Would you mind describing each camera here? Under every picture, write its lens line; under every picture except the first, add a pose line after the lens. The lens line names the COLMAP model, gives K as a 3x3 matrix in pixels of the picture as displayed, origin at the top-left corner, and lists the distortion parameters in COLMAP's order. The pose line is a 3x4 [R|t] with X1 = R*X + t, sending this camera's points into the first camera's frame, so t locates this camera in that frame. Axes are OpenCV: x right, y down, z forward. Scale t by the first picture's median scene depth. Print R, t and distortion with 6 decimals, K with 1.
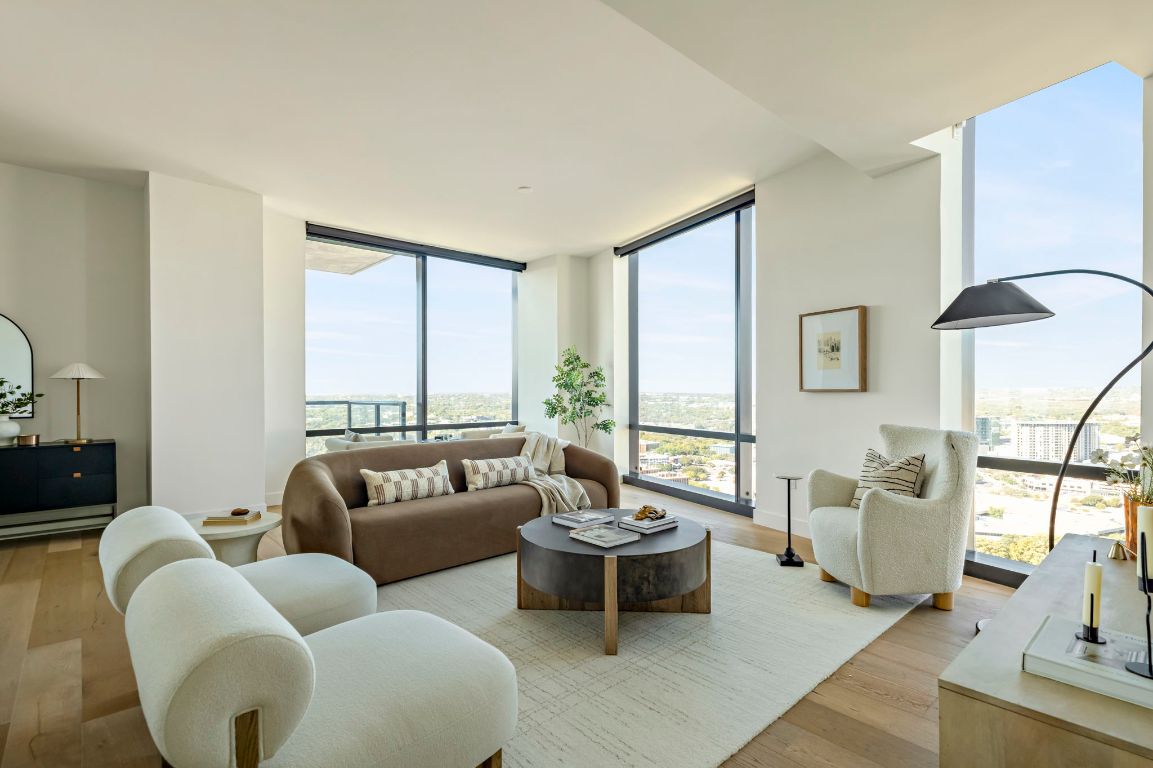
lens RADIAL K [[558.6, 0, 582.6], [0, 558.6, 388.3], [0, 0, 1]] dist [0.011887, -0.000120]
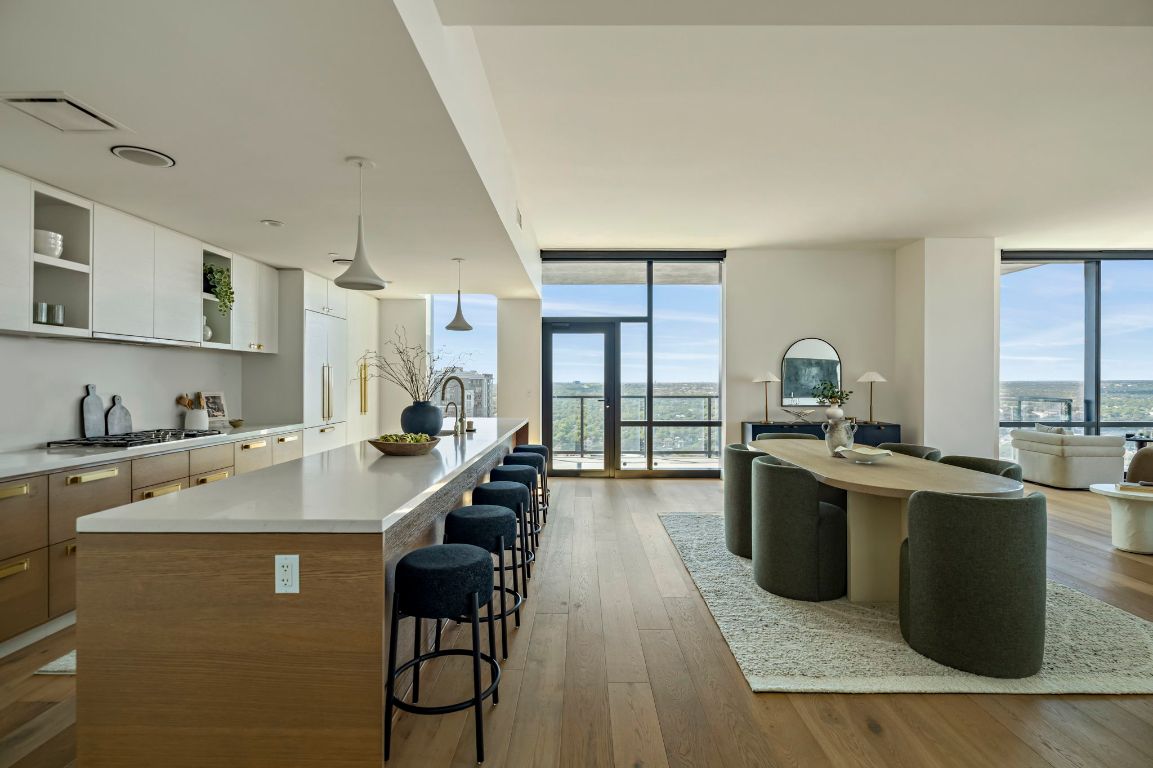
lens RADIAL K [[532.7, 0, 588.9], [0, 532.7, 382.0], [0, 0, 1]] dist [0.001078, -0.001574]
pose [[0.741332, 0.002806, -0.671133, -0.356866], [0.001524, 0.999982, 0.005864, -0.018559], [0.671137, -0.005370, 0.741314, -0.427062]]
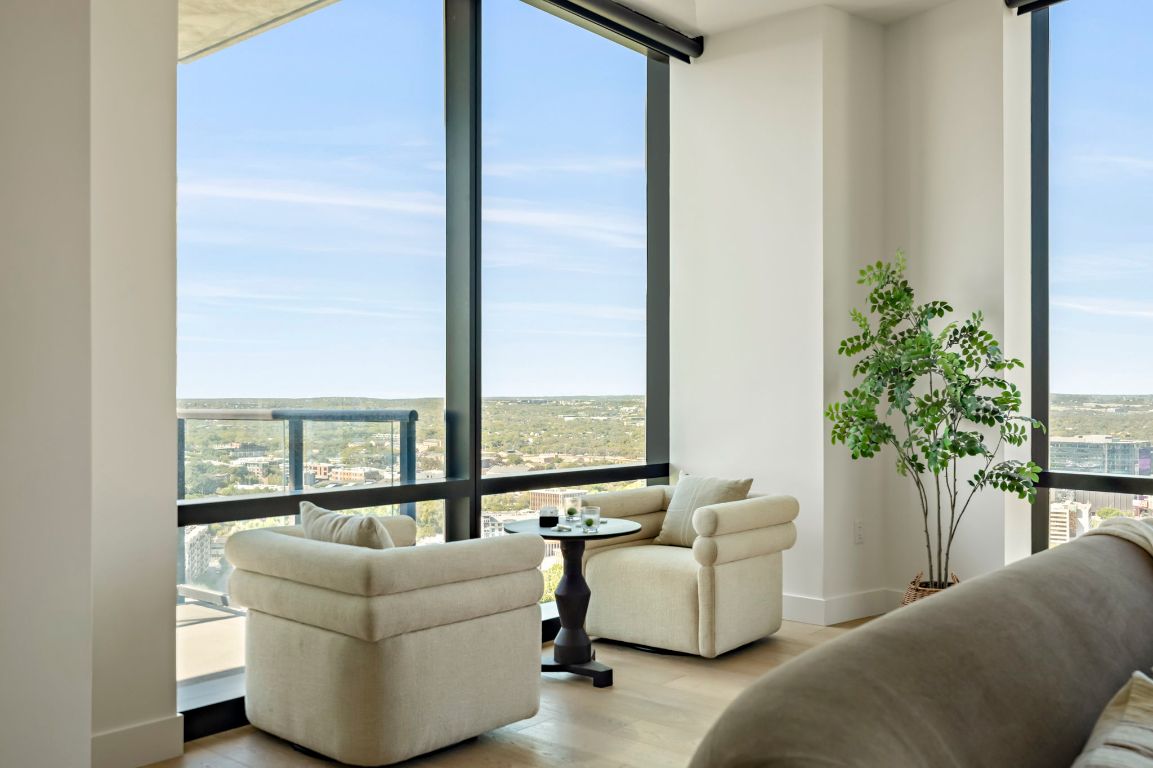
lens RADIAL K [[1040.5, 0, 581.4], [0, 1040.5, 388.1], [0, 0, 1]] dist [-0.023010, -0.004339]
pose [[0.992323, 0.002279, 0.123654, -0.331086], [-0.001714, 0.999988, -0.004677, 0.013957], [-0.123663, 0.004429, 0.992314, 0.412489]]
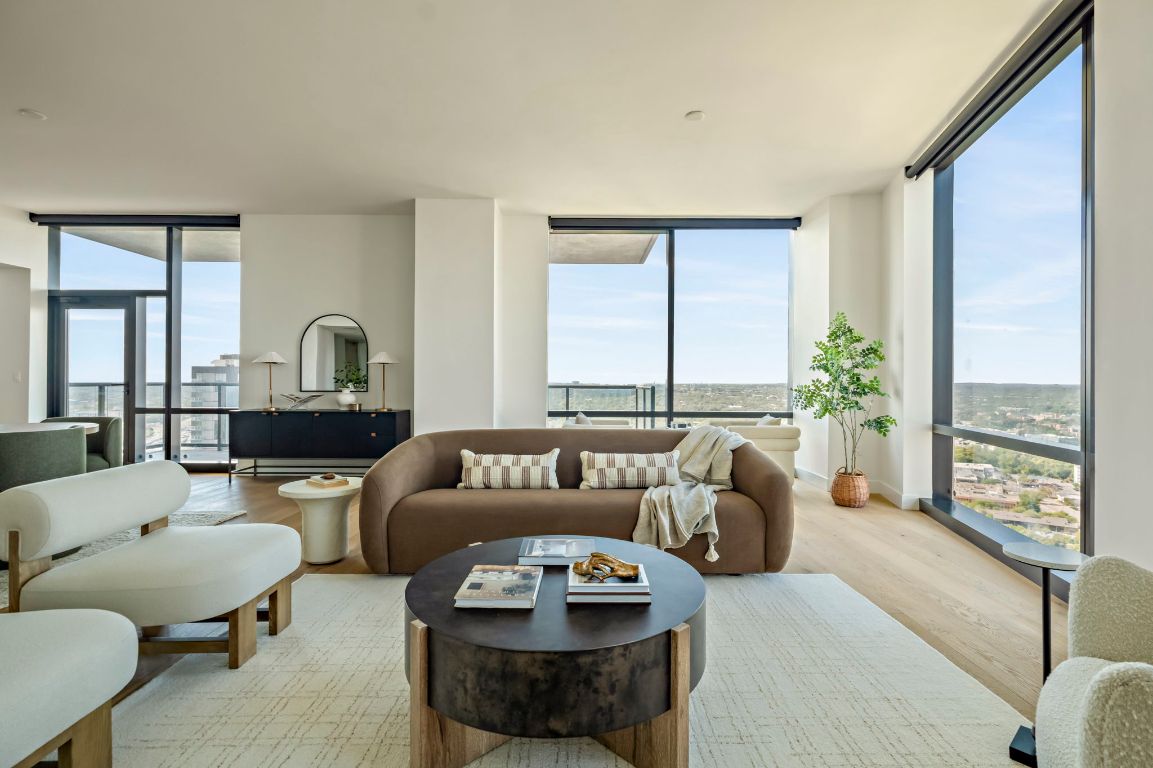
lens RADIAL K [[532.7, 0, 579.9], [0, 532.7, 381.3], [0, 0, 1]] dist [0.001078, -0.001574]
pose [[0.741715, 0.007124, -0.670677, 0.224044], [-0.004304, 0.999974, 0.005862, 0.011786], [0.670701, -0.001461, 0.741726, 0.269285]]
